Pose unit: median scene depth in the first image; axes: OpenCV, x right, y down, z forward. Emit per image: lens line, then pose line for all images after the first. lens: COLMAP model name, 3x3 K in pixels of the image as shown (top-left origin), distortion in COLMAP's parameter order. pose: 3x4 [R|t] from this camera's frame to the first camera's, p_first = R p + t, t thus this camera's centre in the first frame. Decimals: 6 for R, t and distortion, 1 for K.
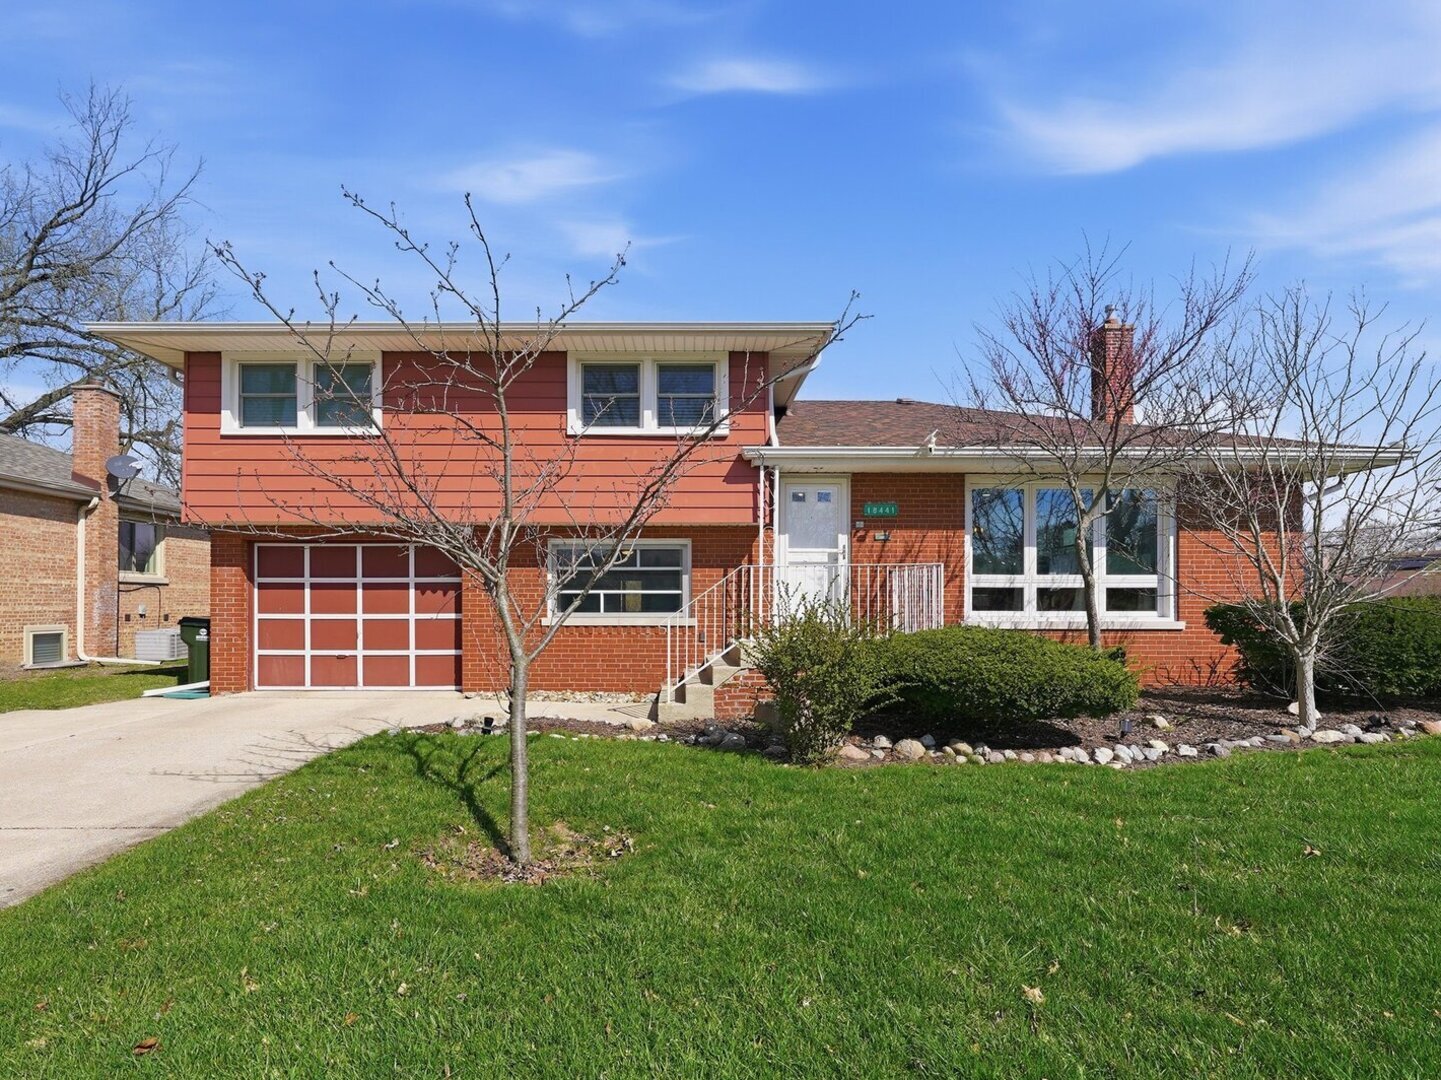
lens RADIAL K [[727.4, 0, 687.0], [0, 727.4, 600.5], [0, 0, 1]] dist [0.000795, 0.000093]
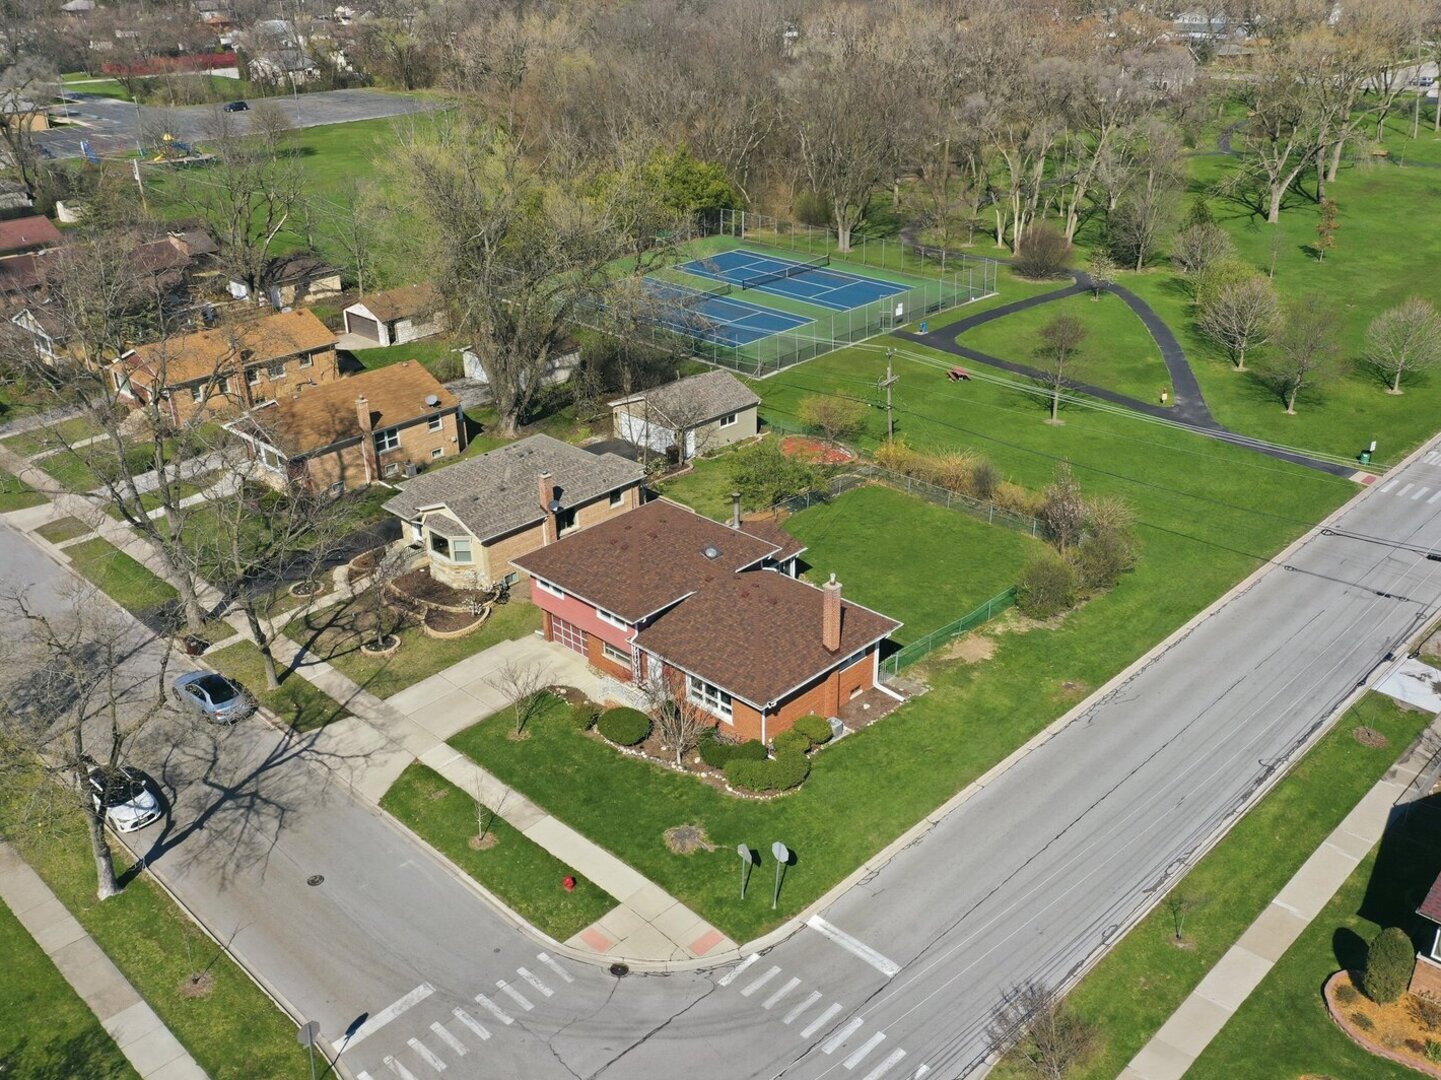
lens RADIAL K [[1293.6, 0, 720.5], [0, 1293.6, 540.0], [0, 0, 1]] dist [-0.002538, 0.004228]
pose [[0.716824, 0.289120, -0.634487, 3.941754], [0.021485, 0.900388, 0.434558, -3.112540], [0.696924, -0.325133, 0.639207, -2.372190]]
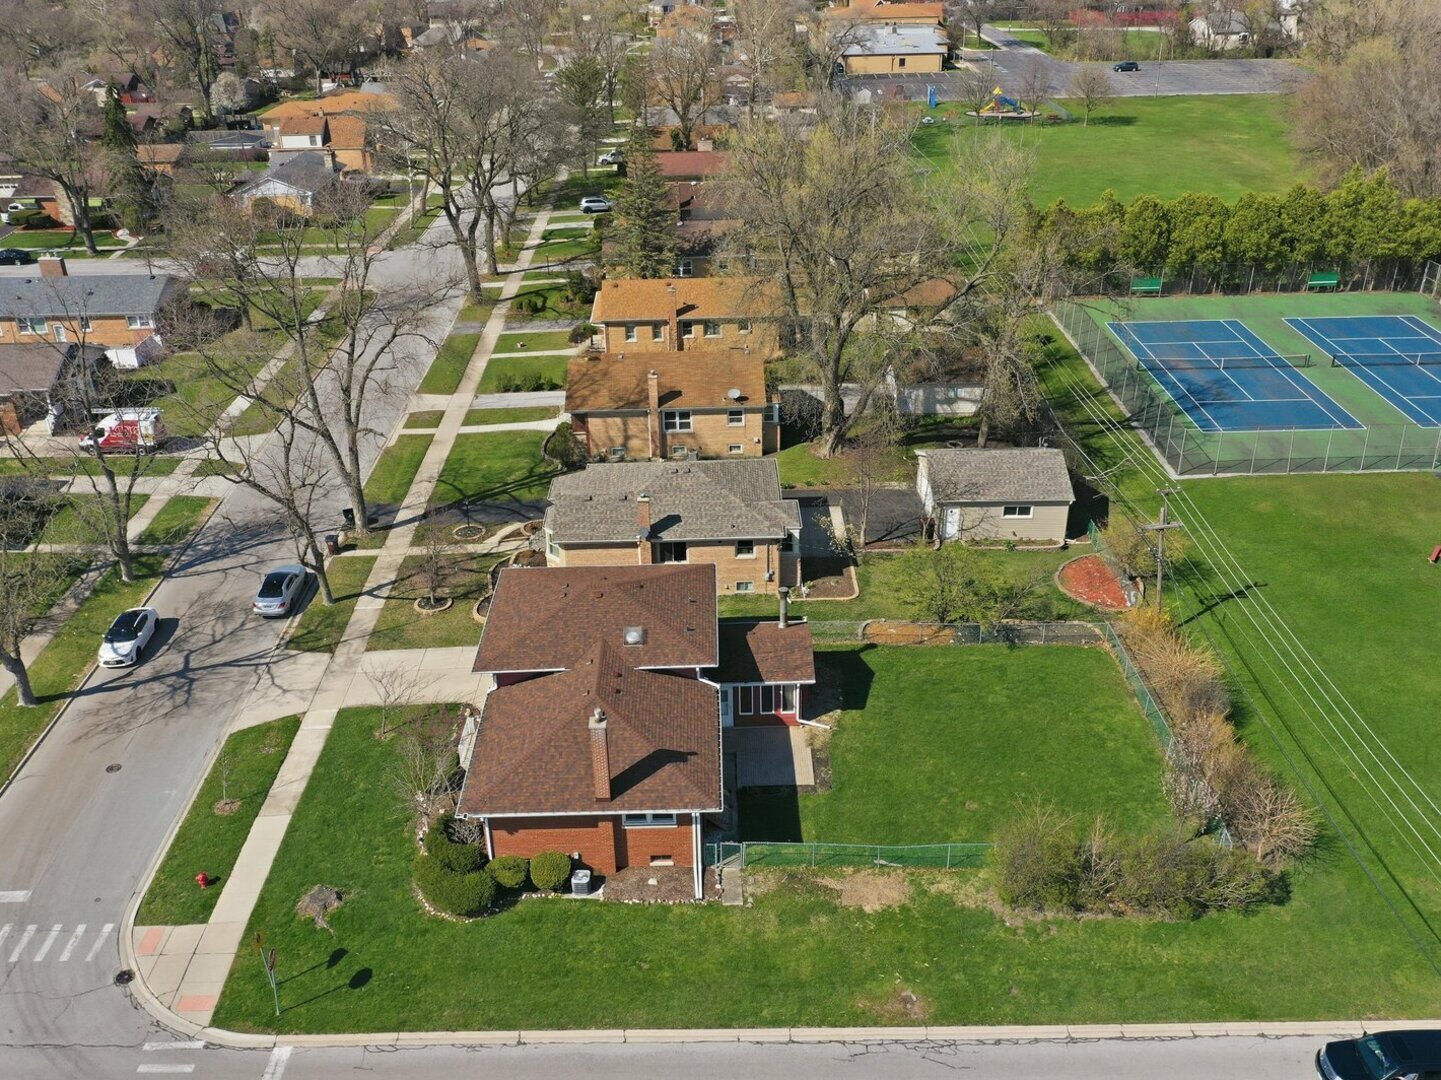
lens RADIAL K [[1293.6, 0, 720.5], [0, 1293.6, 540.0], [0, 0, 1]] dist [-0.002538, 0.004228]
pose [[0.015833, 0.449441, -0.893170, 4.610404], [0.019480, 0.892973, 0.449688, -3.134391], [0.999685, -0.024519, 0.005383, 1.849336]]
